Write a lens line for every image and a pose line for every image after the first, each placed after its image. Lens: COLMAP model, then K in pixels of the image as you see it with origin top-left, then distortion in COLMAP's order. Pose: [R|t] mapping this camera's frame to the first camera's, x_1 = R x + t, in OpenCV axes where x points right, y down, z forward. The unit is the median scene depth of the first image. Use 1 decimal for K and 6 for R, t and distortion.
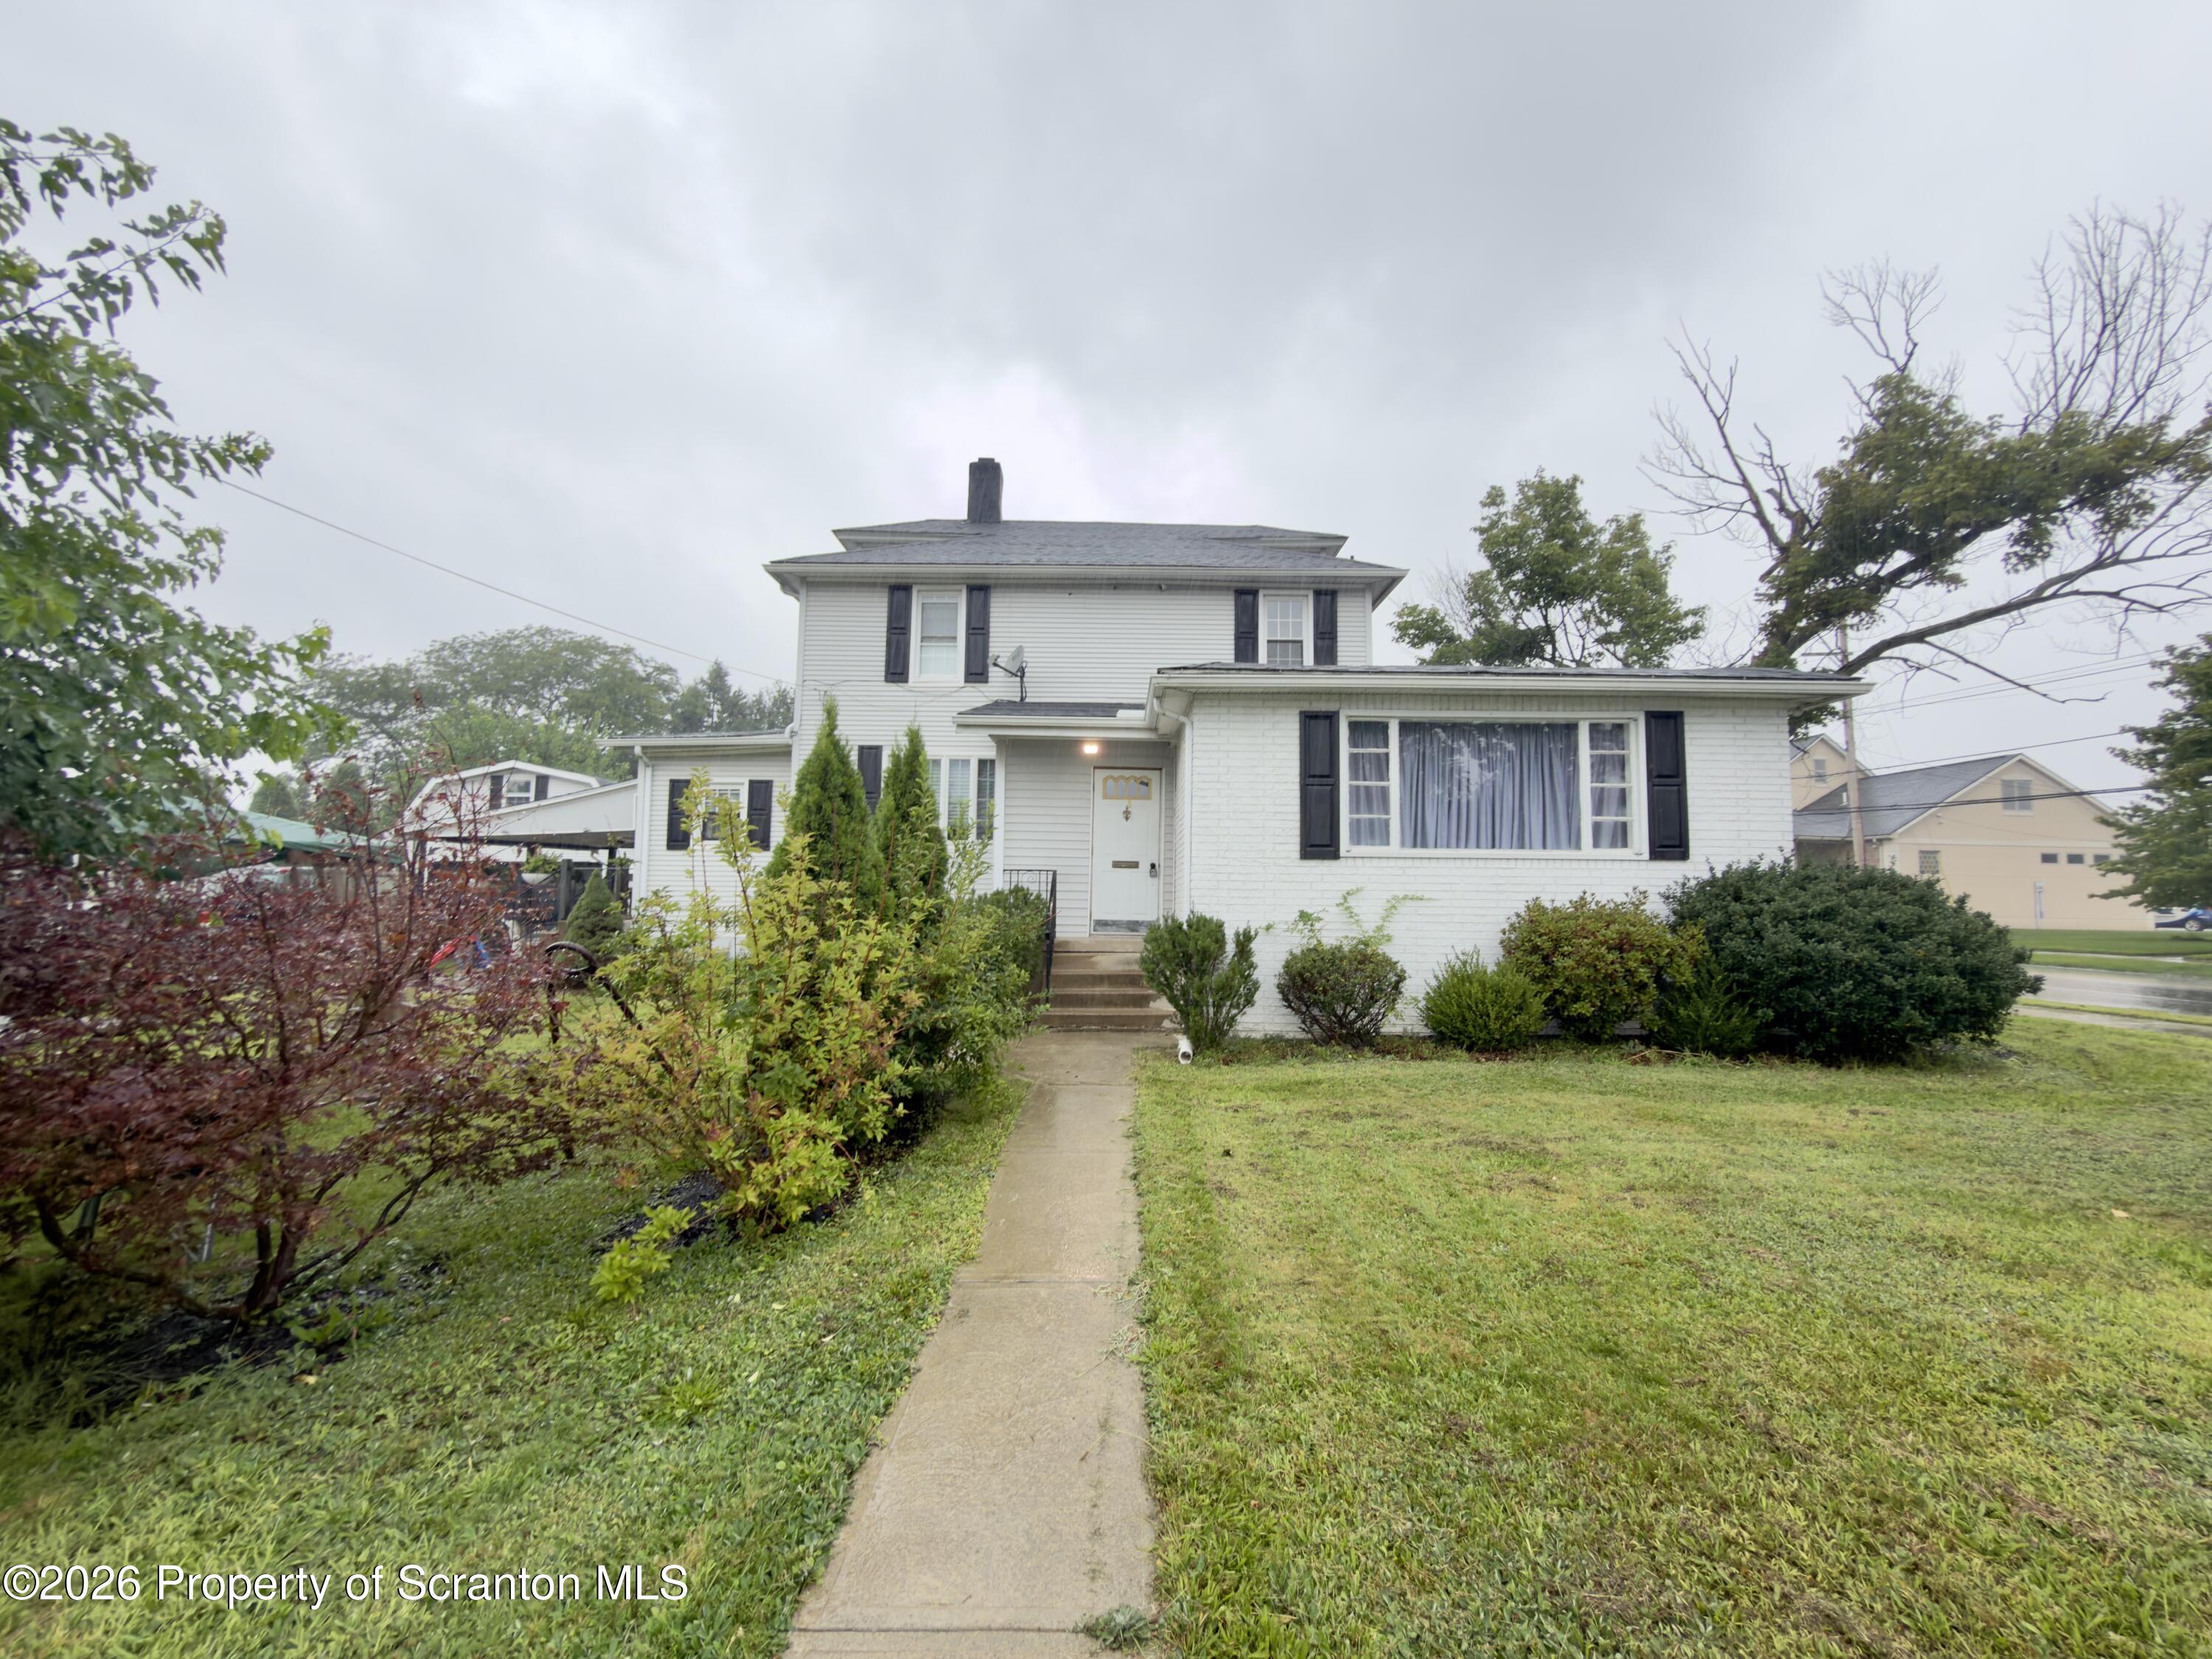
lens RADIAL K [[887.8, 0, 1104.5], [0, 887.8, 834.0], [0, 0, 1]] dist [0.001556, 0.000079]
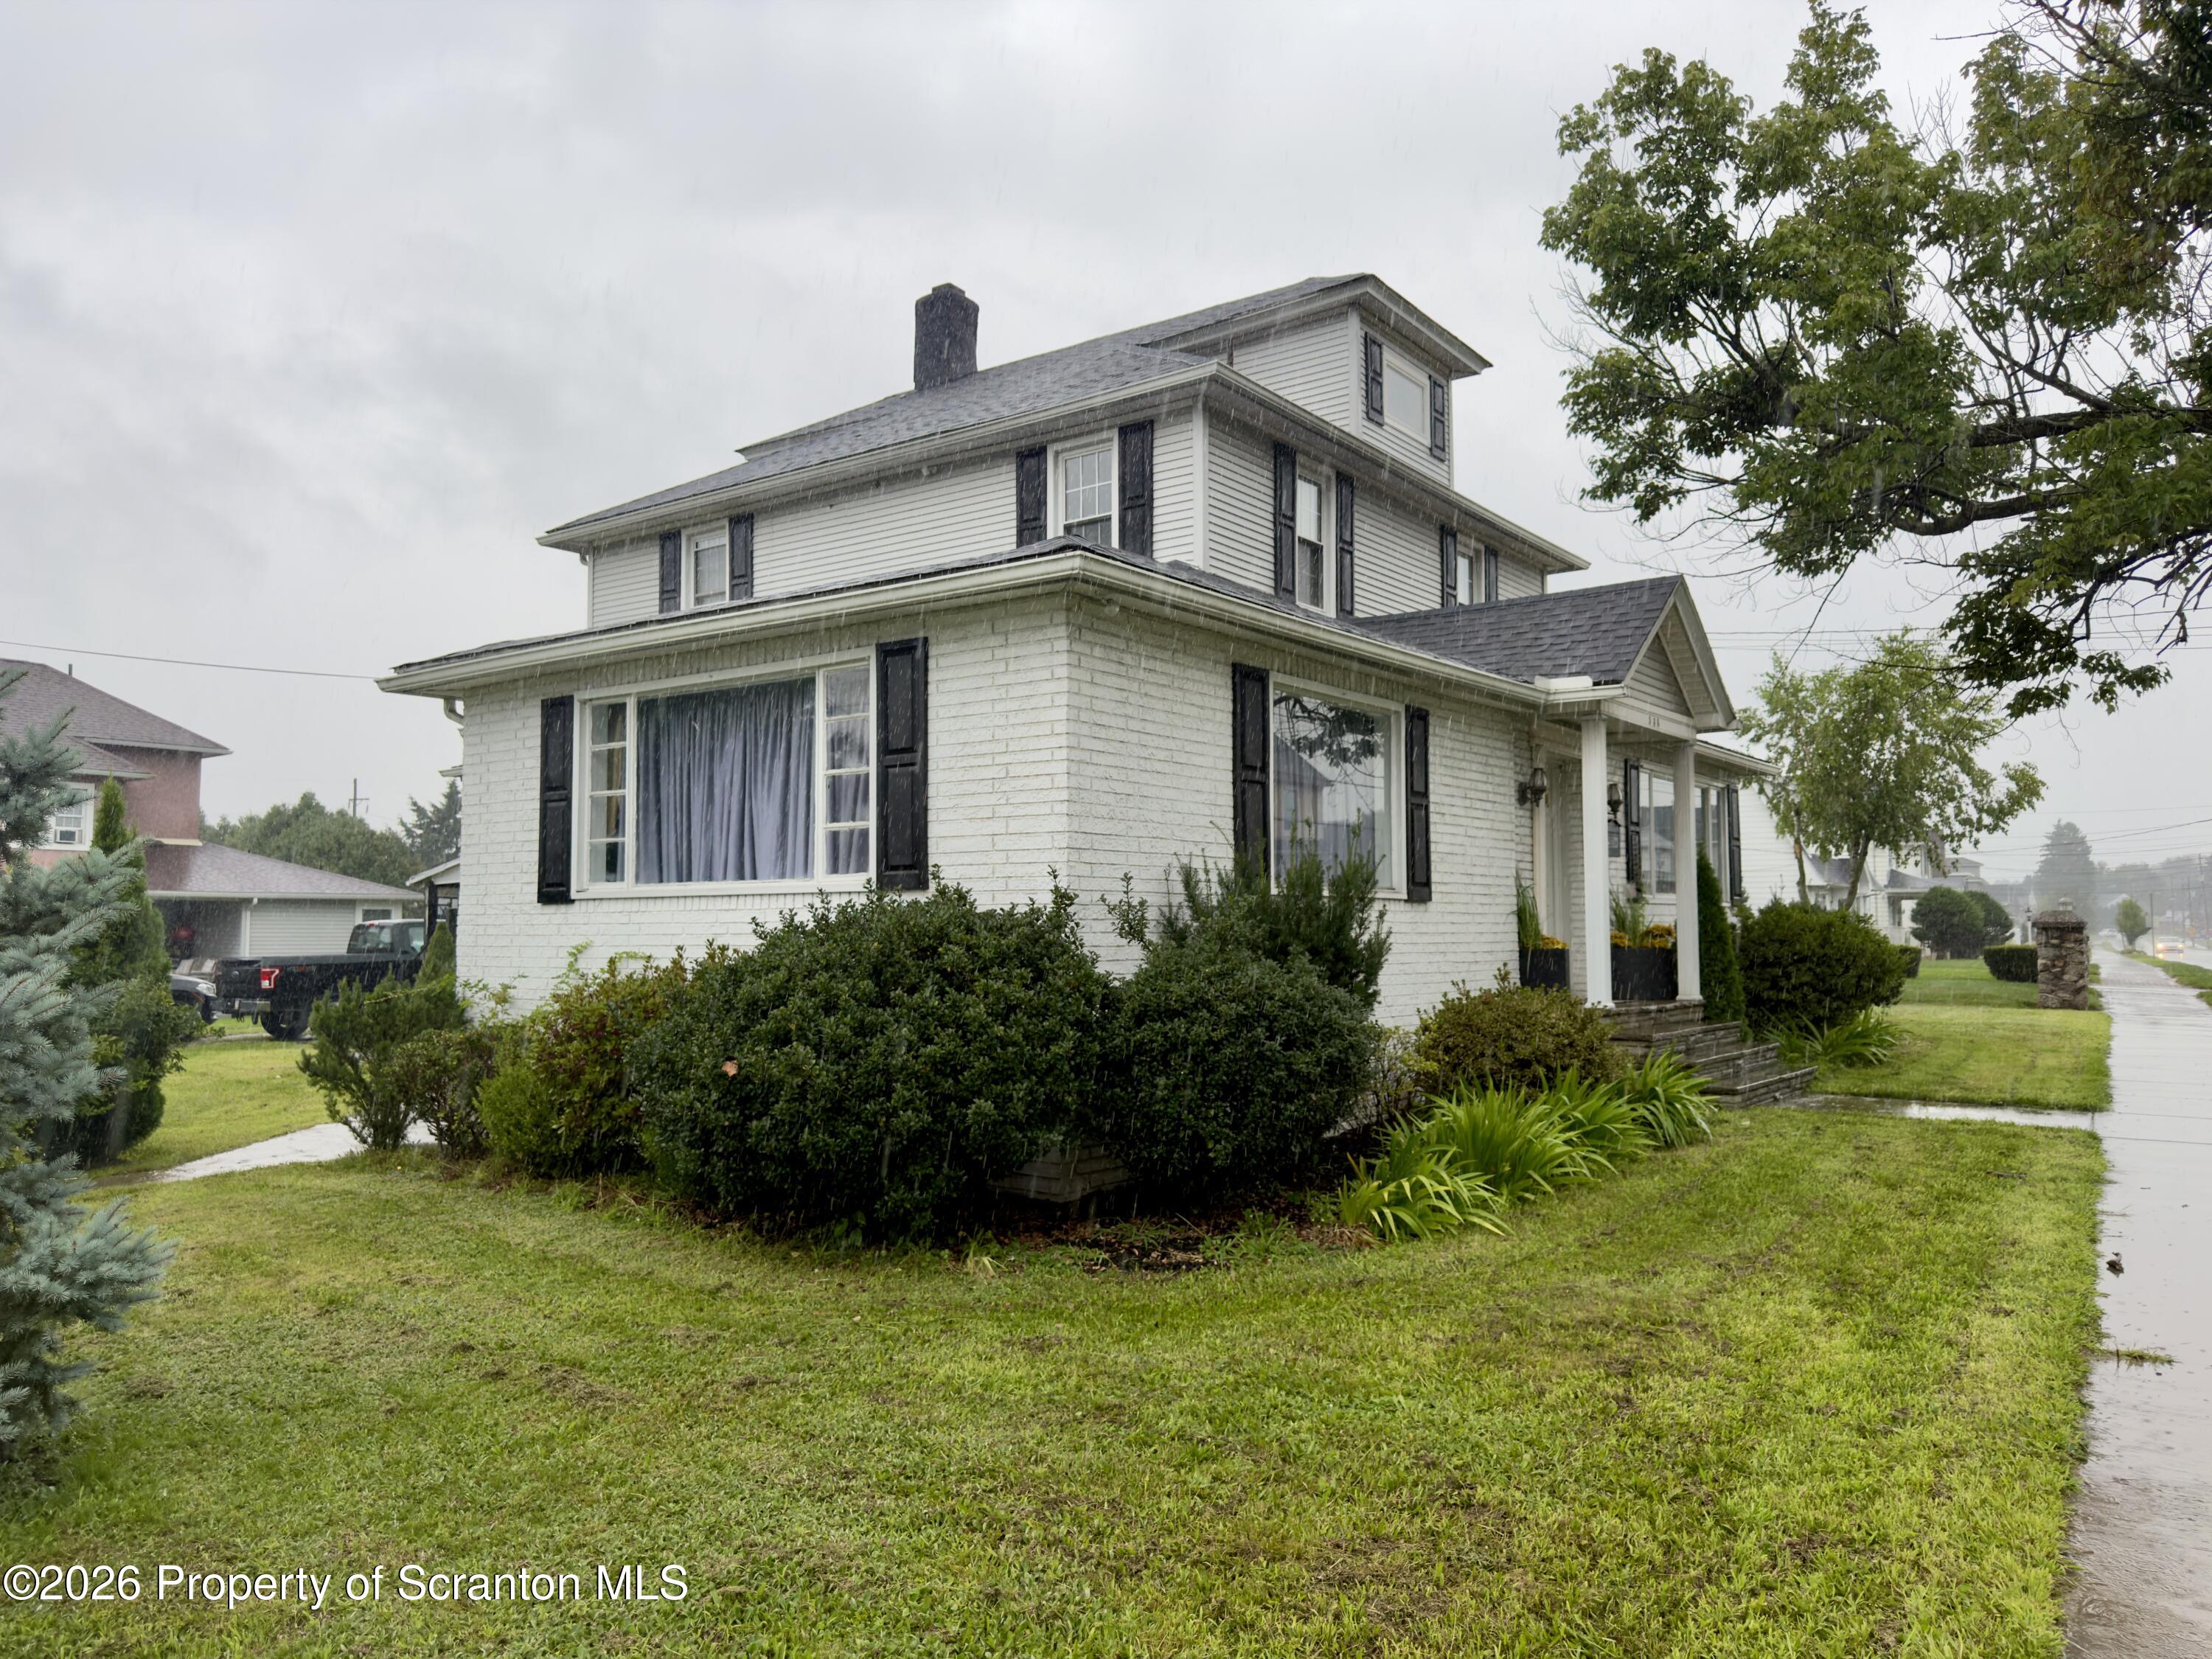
lens RADIAL K [[1552.3, 0, 1104.1], [0, 1552.3, 825.1], [0, 0, 1]] dist [0.036121, 0.000449]
pose [[0.798972, -0.051979, -0.599117, 1.347359], [0.055428, 0.998382, -0.012702, 0.005683], [0.598808, -0.023059, 0.800560, 0.249268]]
